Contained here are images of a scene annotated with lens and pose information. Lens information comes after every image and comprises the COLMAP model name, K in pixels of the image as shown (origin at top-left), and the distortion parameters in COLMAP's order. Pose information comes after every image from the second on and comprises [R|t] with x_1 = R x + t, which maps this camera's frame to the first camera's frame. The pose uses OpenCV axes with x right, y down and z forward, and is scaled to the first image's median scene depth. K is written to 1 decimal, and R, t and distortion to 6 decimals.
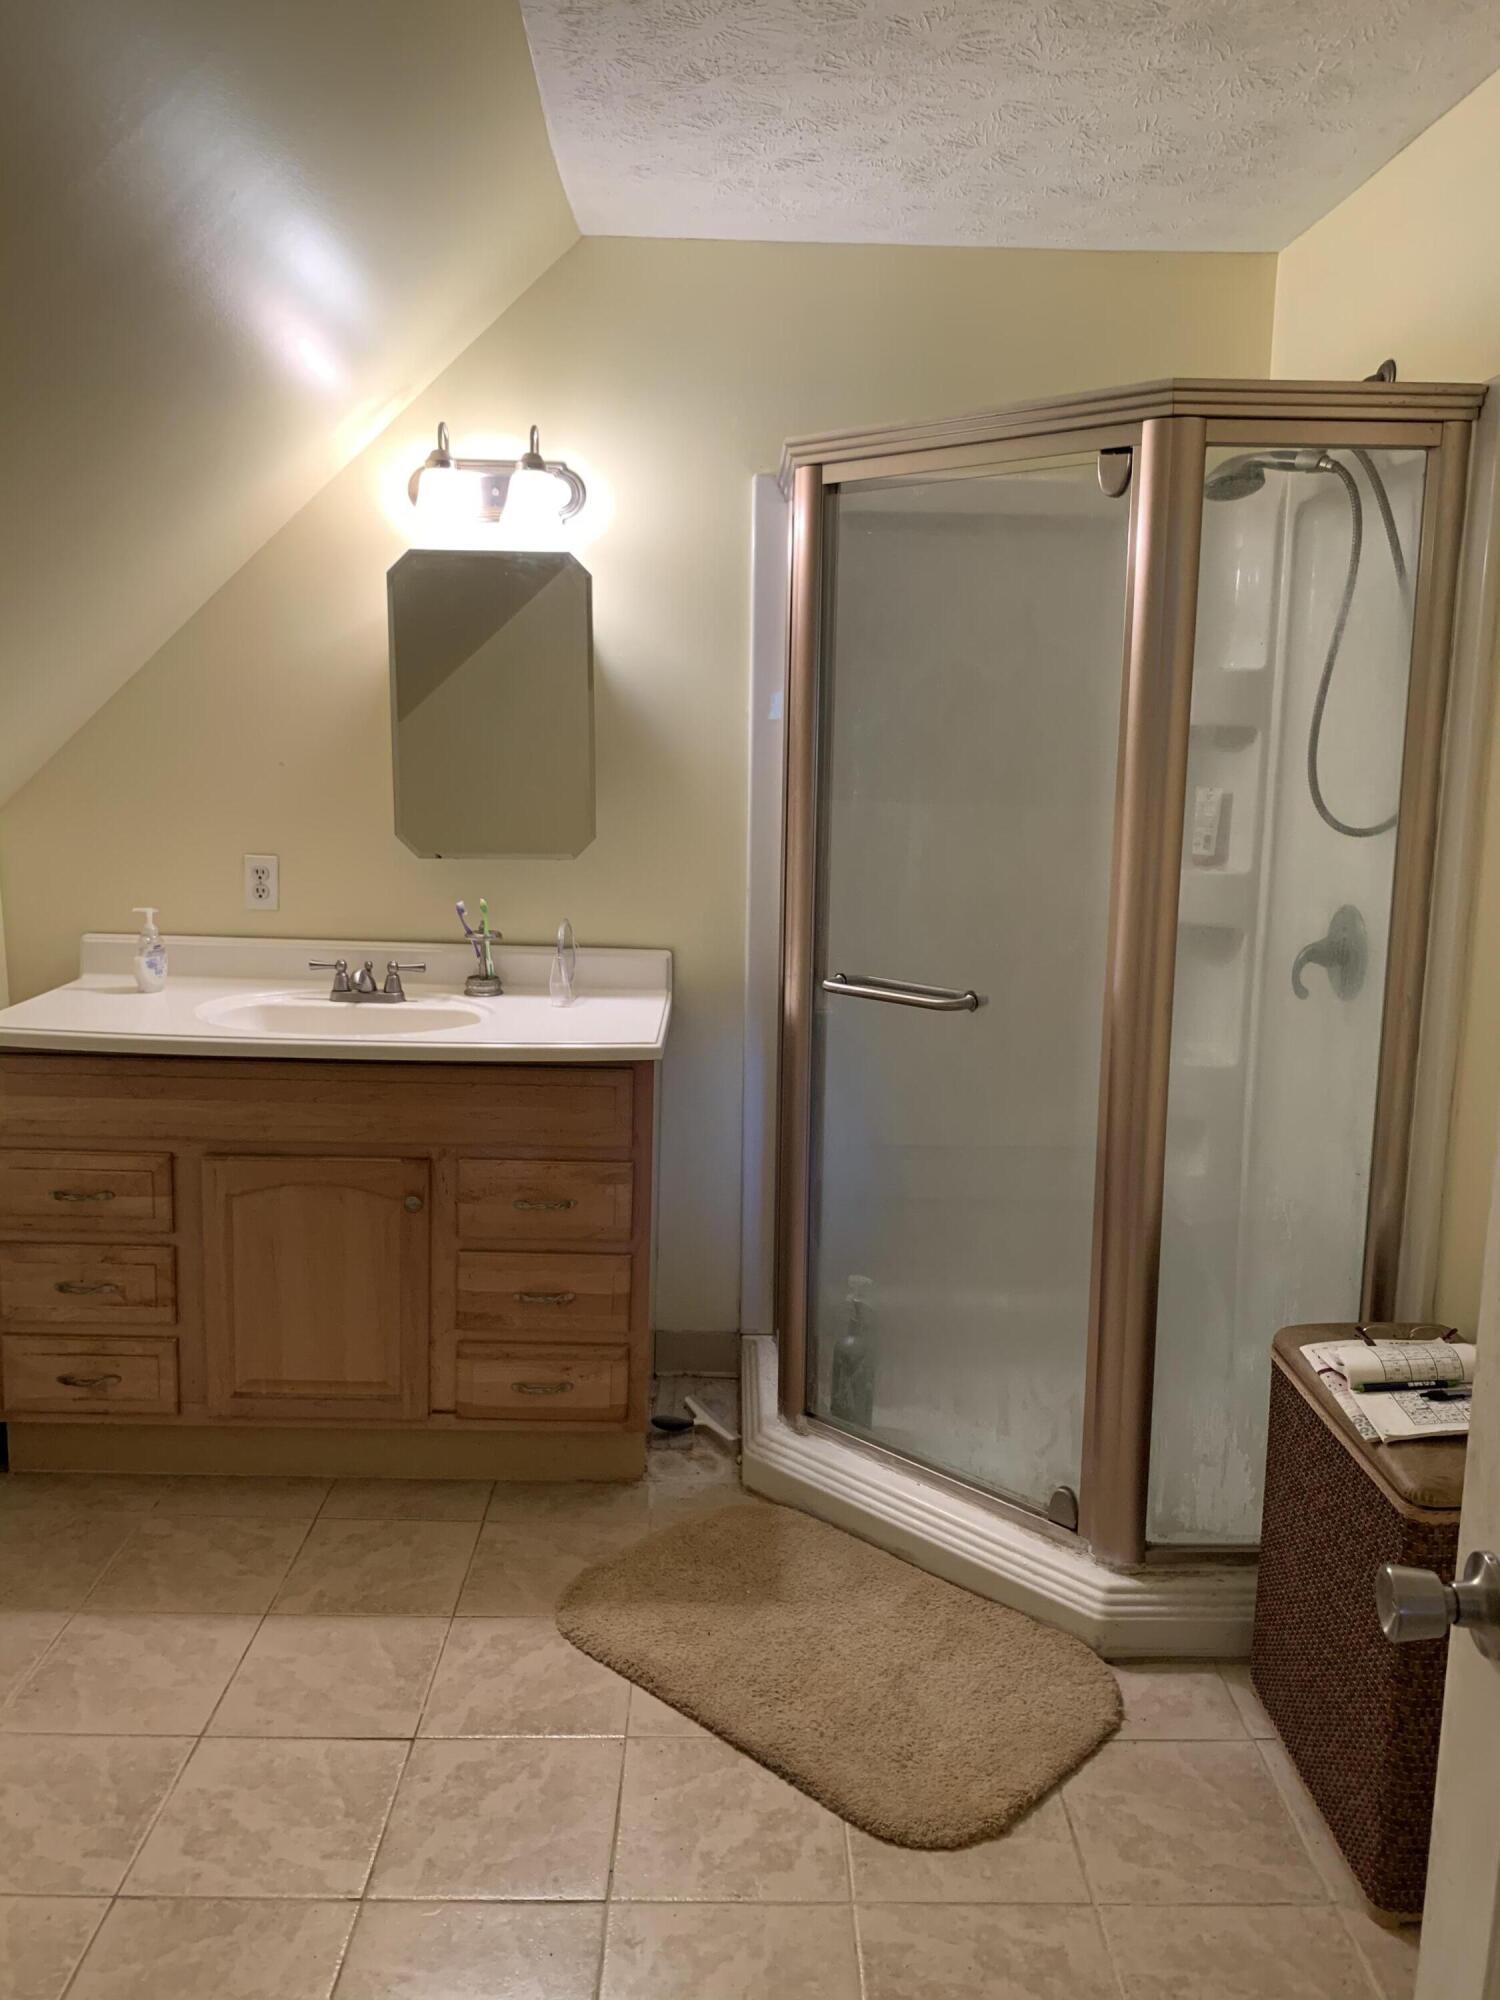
lens RADIAL K [[1524.5, 0, 753.6], [0, 1524.5, 970.8], [0, 0, 1]] dist [0.029822, -0.029736]
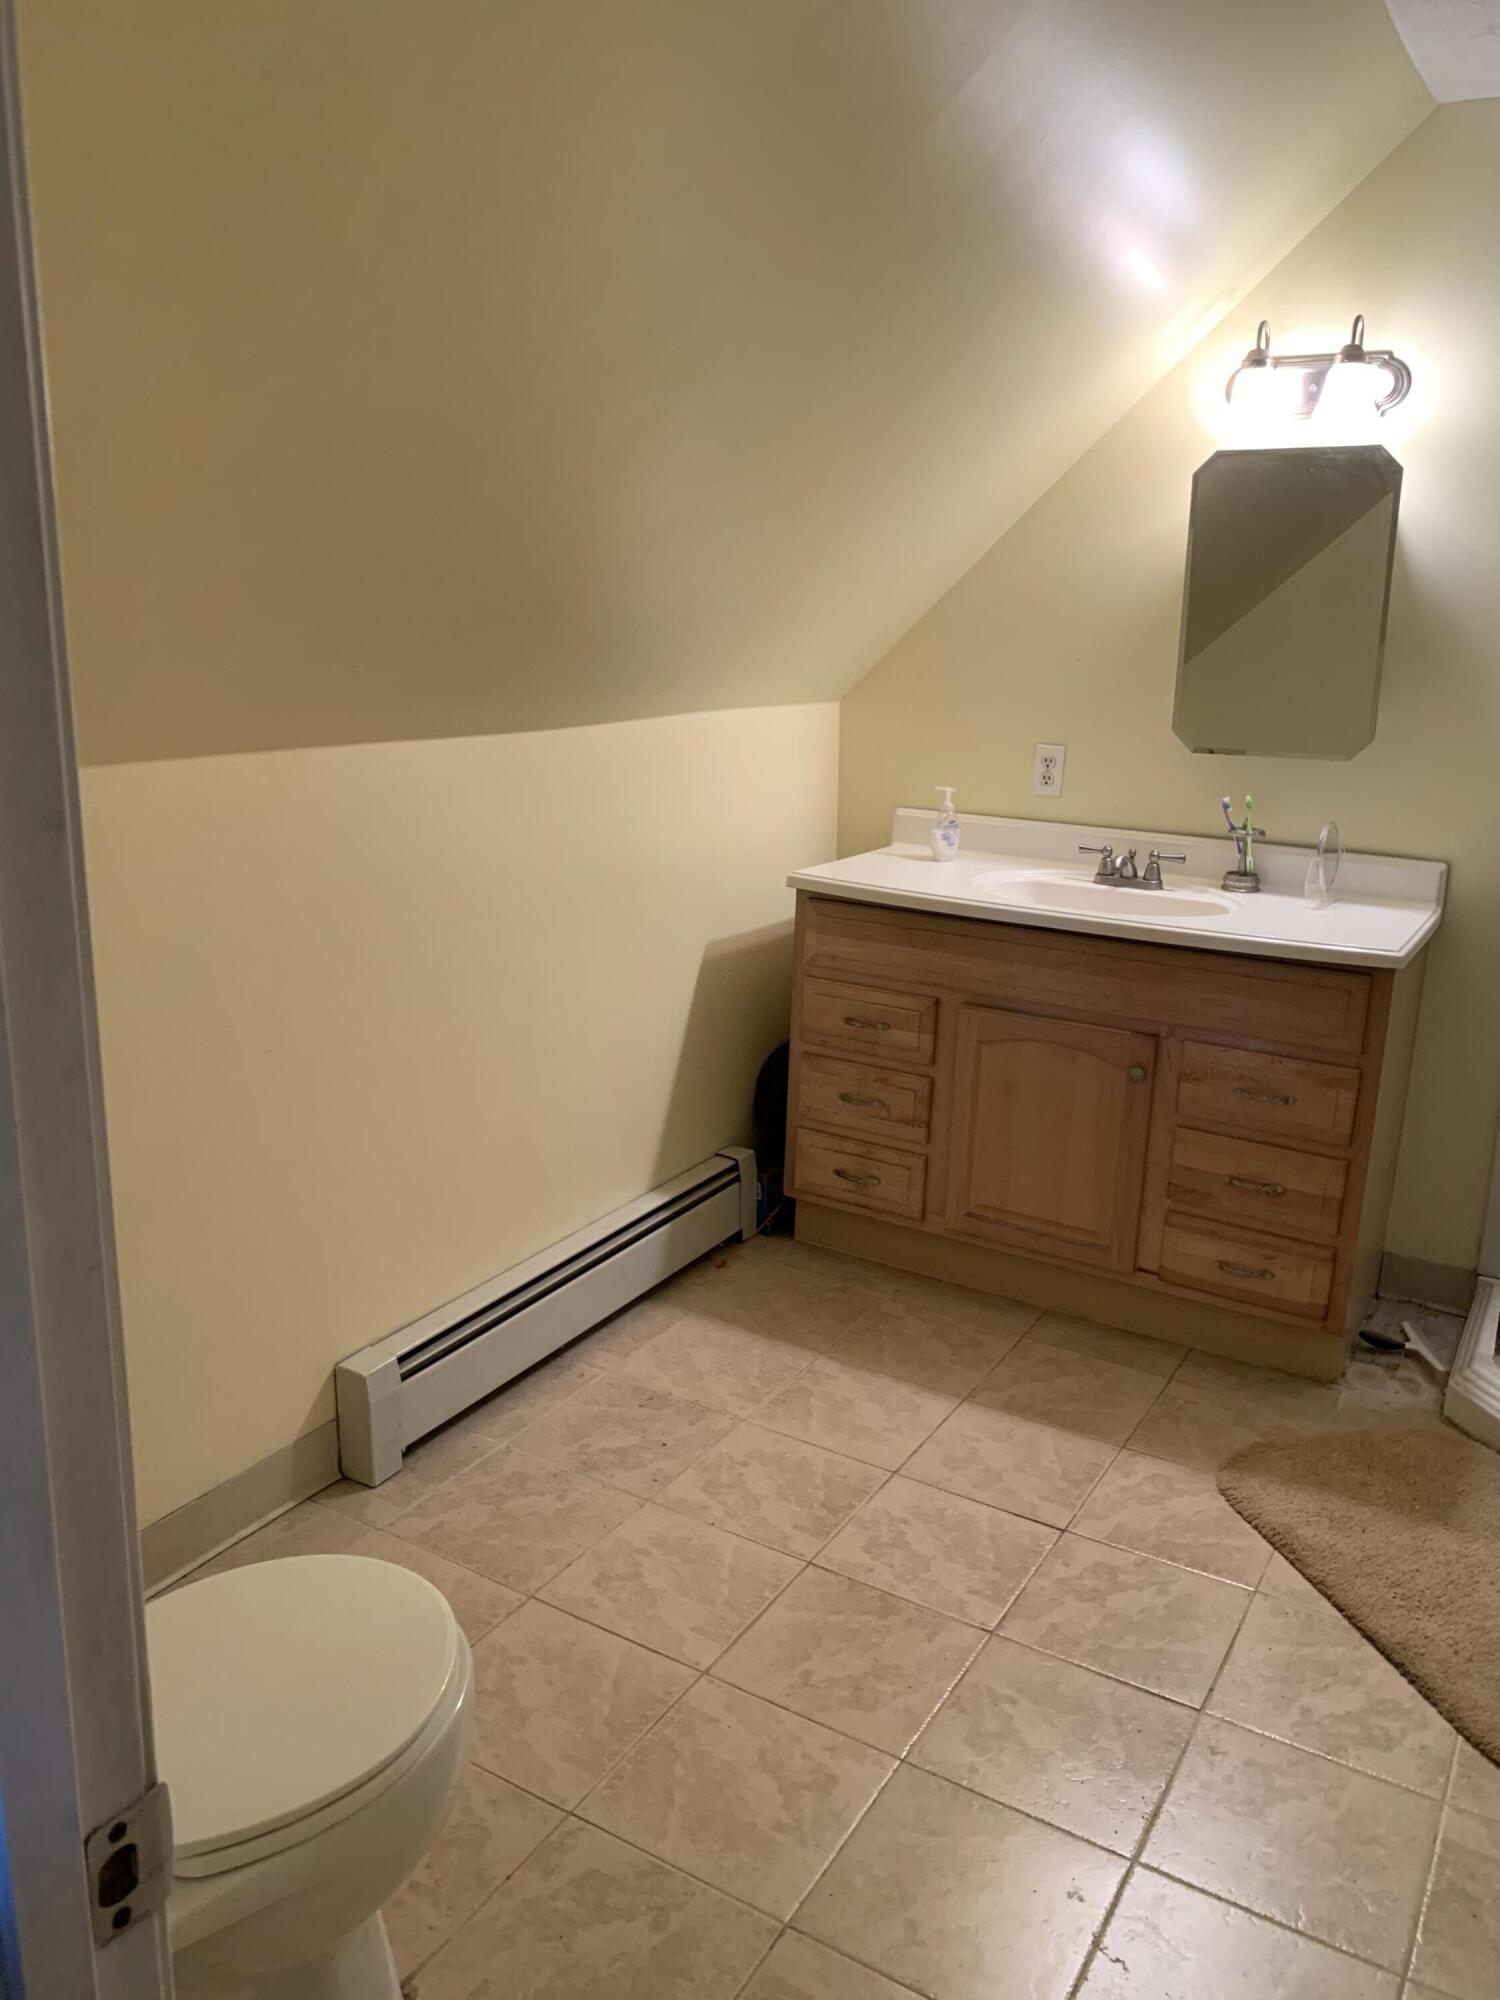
lens RADIAL K [[1524.5, 0, 753.6], [0, 1524.5, 970.8], [0, 0, 1]] dist [0.029822, -0.029736]
pose [[0.851787, 0.120917, -0.509743, 0.086126], [-0.091053, 0.992360, 0.083248, 0.015266], [0.515915, -0.024496, 0.856290, -0.057720]]
